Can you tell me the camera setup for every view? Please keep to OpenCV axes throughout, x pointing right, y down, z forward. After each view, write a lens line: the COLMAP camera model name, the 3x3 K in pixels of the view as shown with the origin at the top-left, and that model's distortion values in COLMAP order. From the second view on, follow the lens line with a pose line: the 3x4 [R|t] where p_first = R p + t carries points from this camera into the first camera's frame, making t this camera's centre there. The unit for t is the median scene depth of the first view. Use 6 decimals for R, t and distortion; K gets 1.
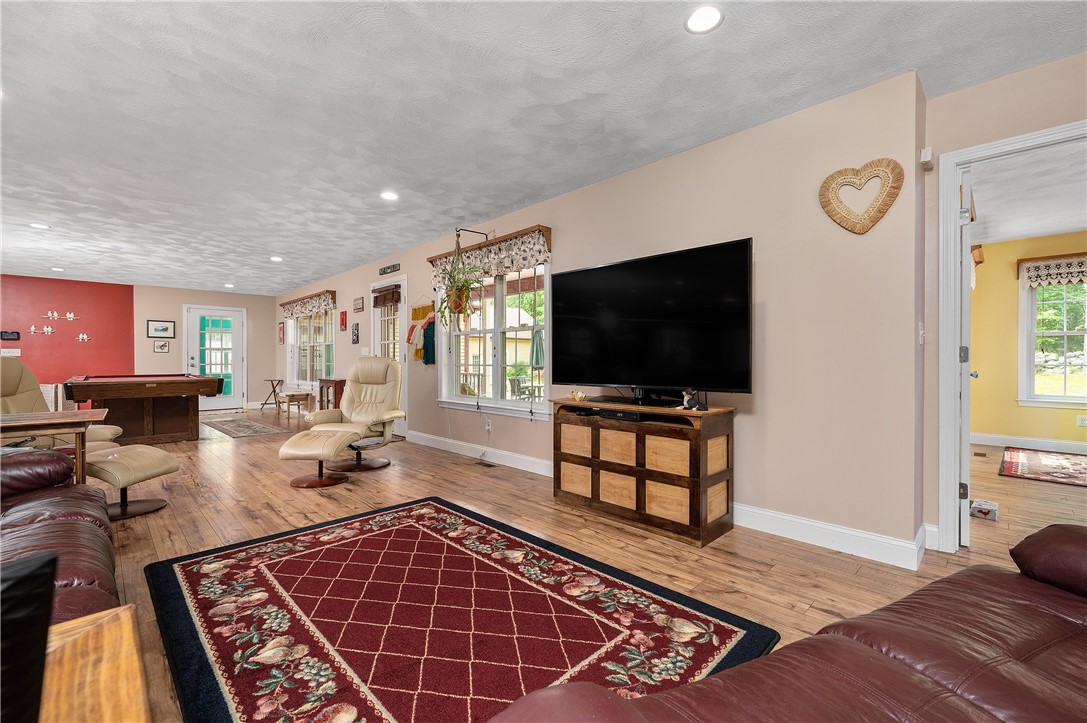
lens RADIAL K [[464.2, 0, 540.2], [0, 464.2, 359.1], [0, 0, 1]] dist [-0.003425, -0.000408]
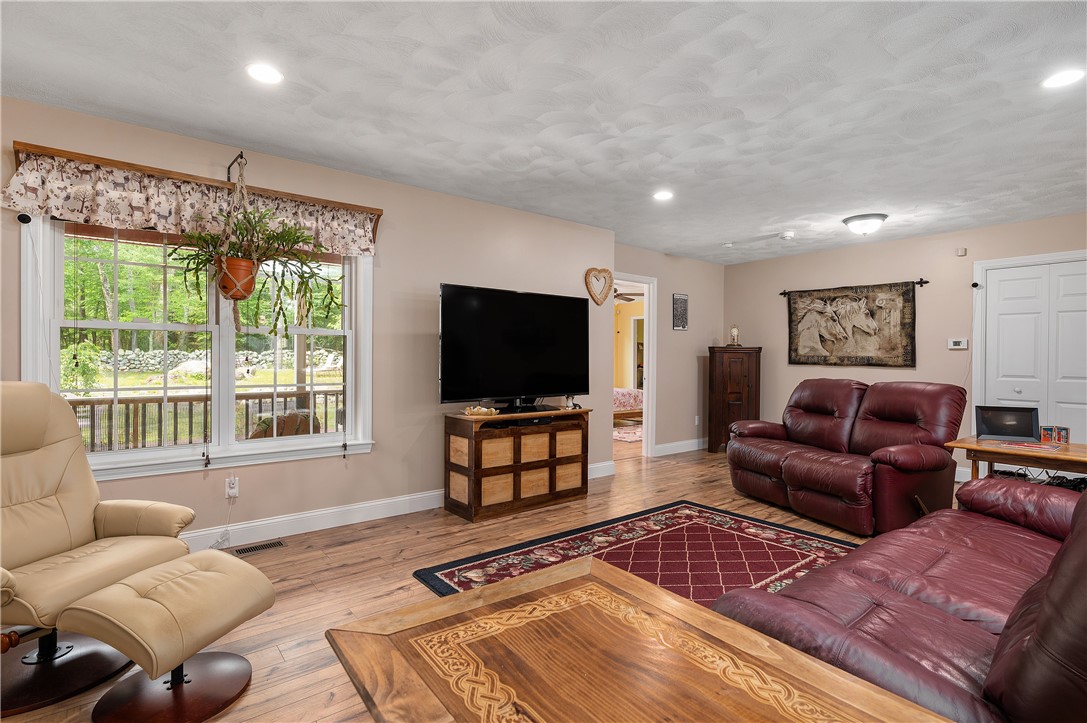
lens RADIAL K [[537.3, 0, 547.0], [0, 537.3, 359.3], [0, 0, 1]] dist [0.003154, -0.000907]
pose [[0.075861, -0.003577, 0.997112, -1.317578], [-0.012117, 0.999916, 0.004509, -0.052846], [-0.997045, -0.012425, 0.075812, 0.924788]]
